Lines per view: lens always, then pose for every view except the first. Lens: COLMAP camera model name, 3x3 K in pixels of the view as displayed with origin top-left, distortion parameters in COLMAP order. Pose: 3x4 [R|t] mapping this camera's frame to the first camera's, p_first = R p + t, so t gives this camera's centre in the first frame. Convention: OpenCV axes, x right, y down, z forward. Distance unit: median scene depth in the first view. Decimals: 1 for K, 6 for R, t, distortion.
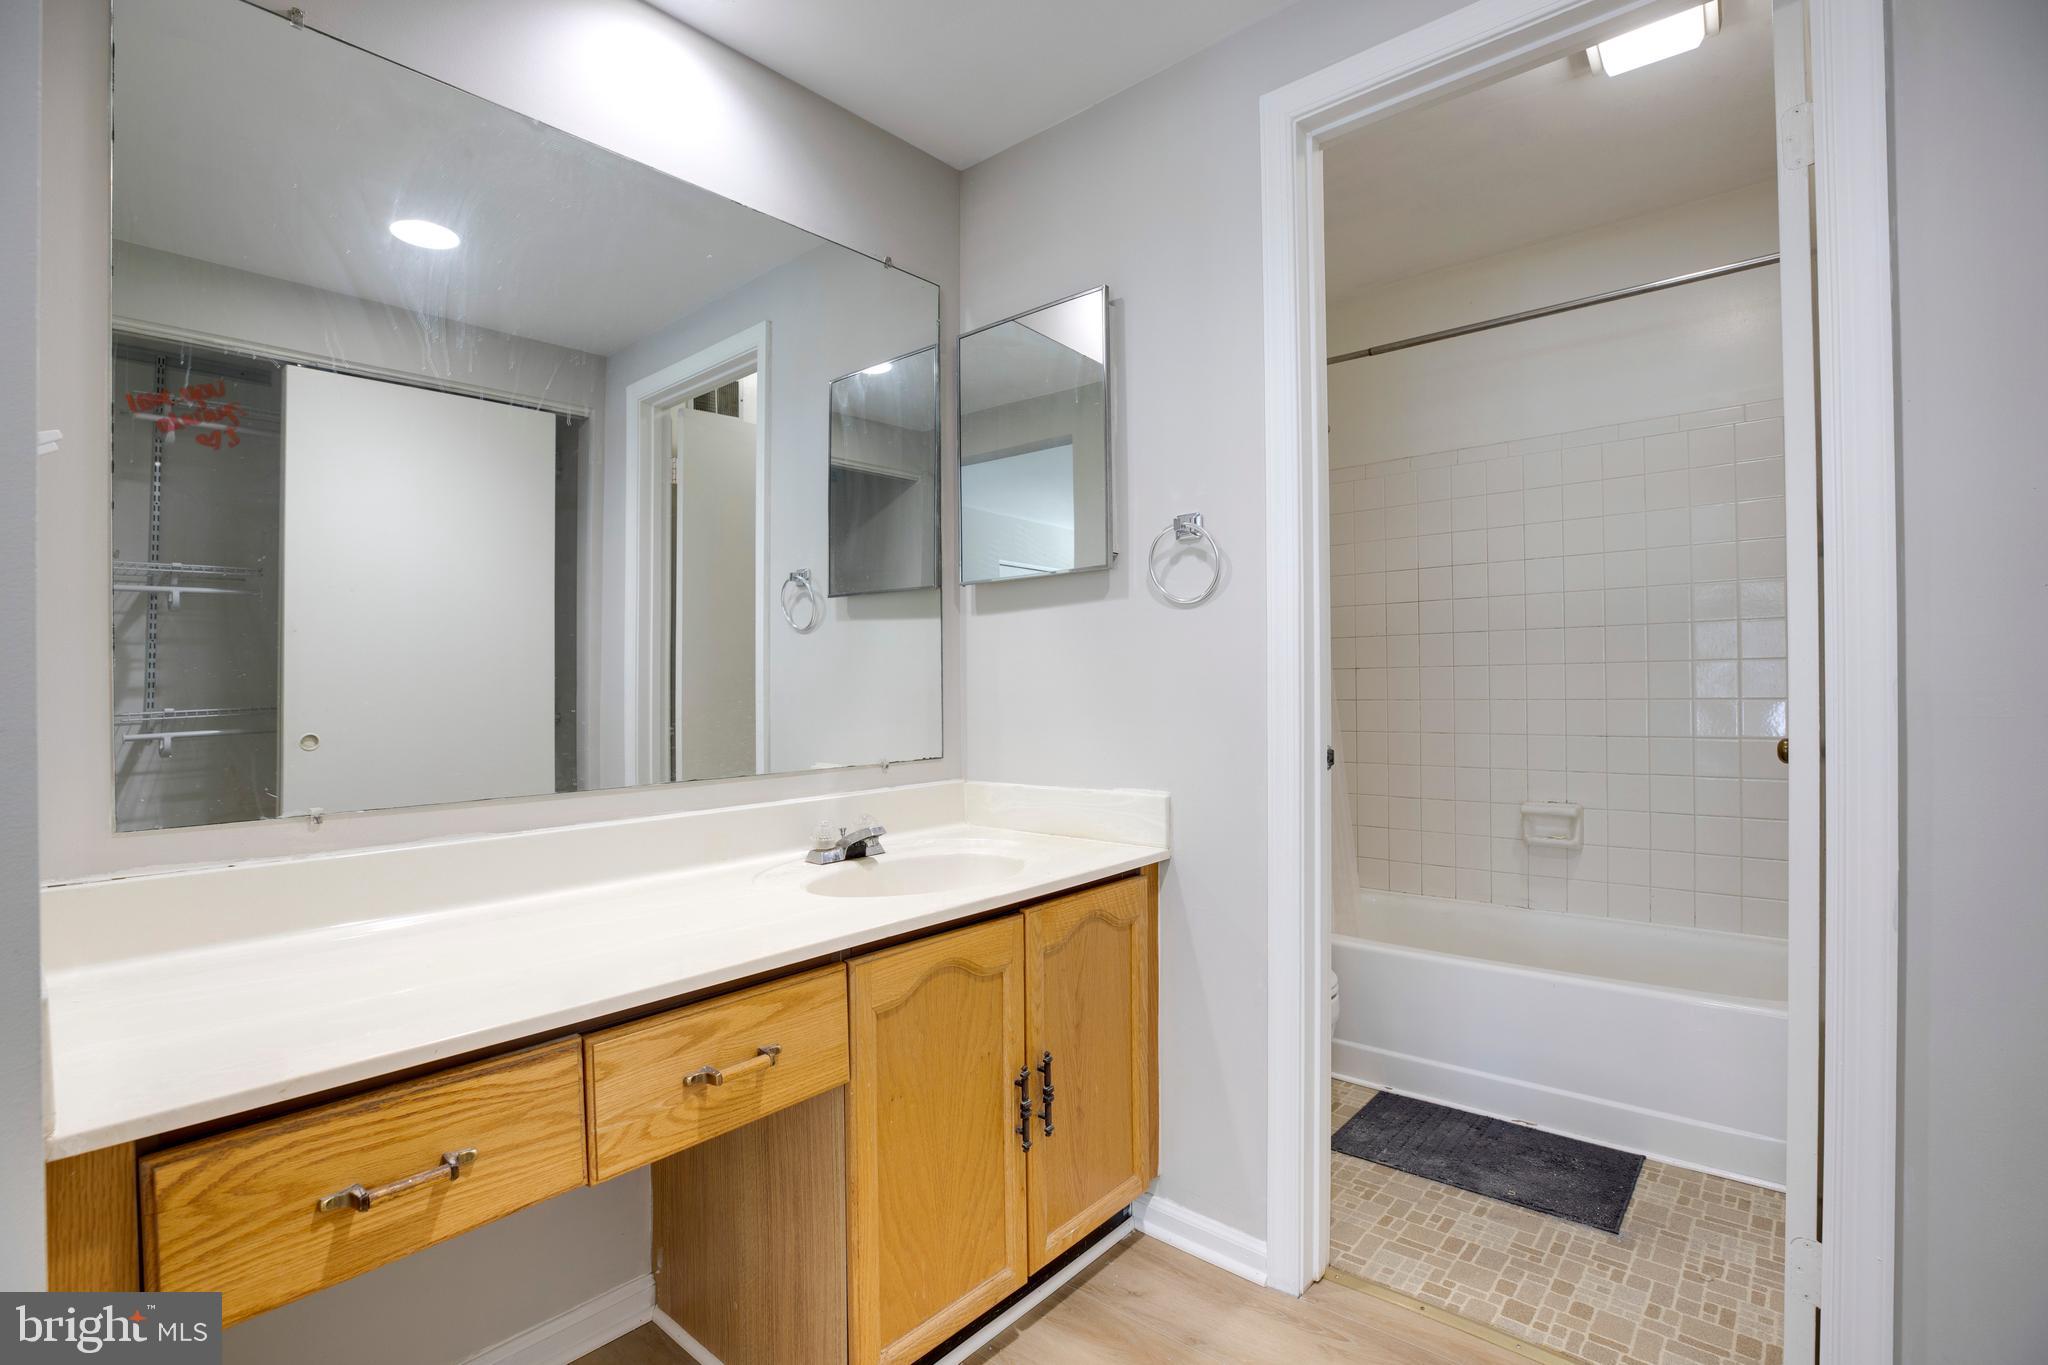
lens RADIAL K [[949.9, 0, 1024.0], [0, 949.9, 682.5], [0, 0, 1]] dist [-0.037555, 0.009679]
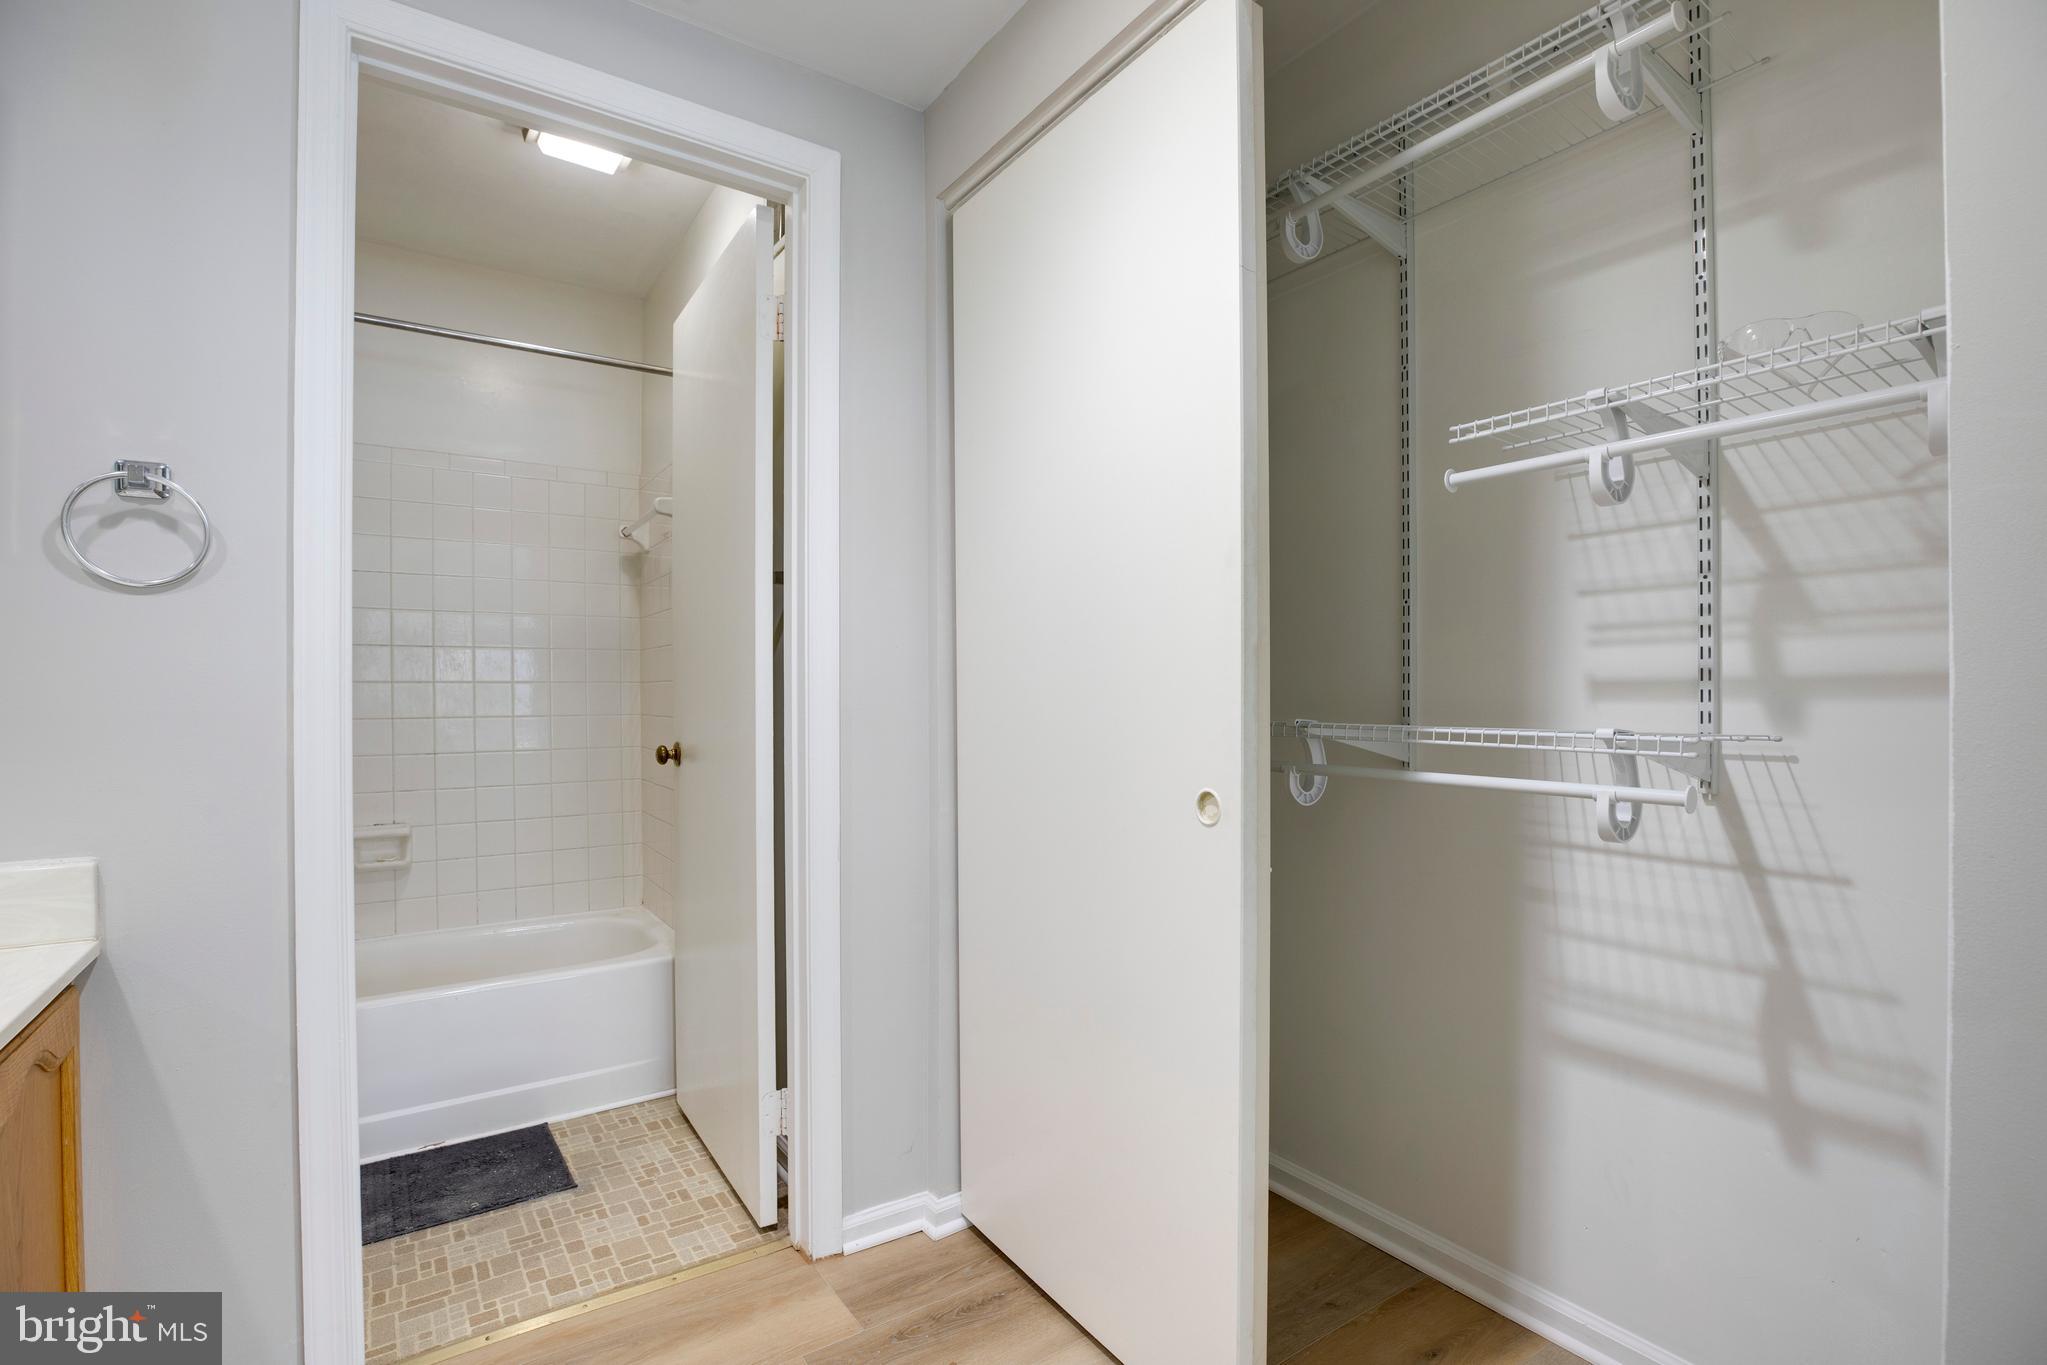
lens RADIAL K [[953.3, 0, 1029.2], [0, 953.3, 699.8], [0, 0, 1]] dist [-0.047803, 0.011727]
pose [[0.232782, 0.008224, 0.972494, -0.339855], [-0.006725, 0.999954, -0.006847, 0.001362], [-0.972506, -0.004946, 0.232826, 0.191601]]
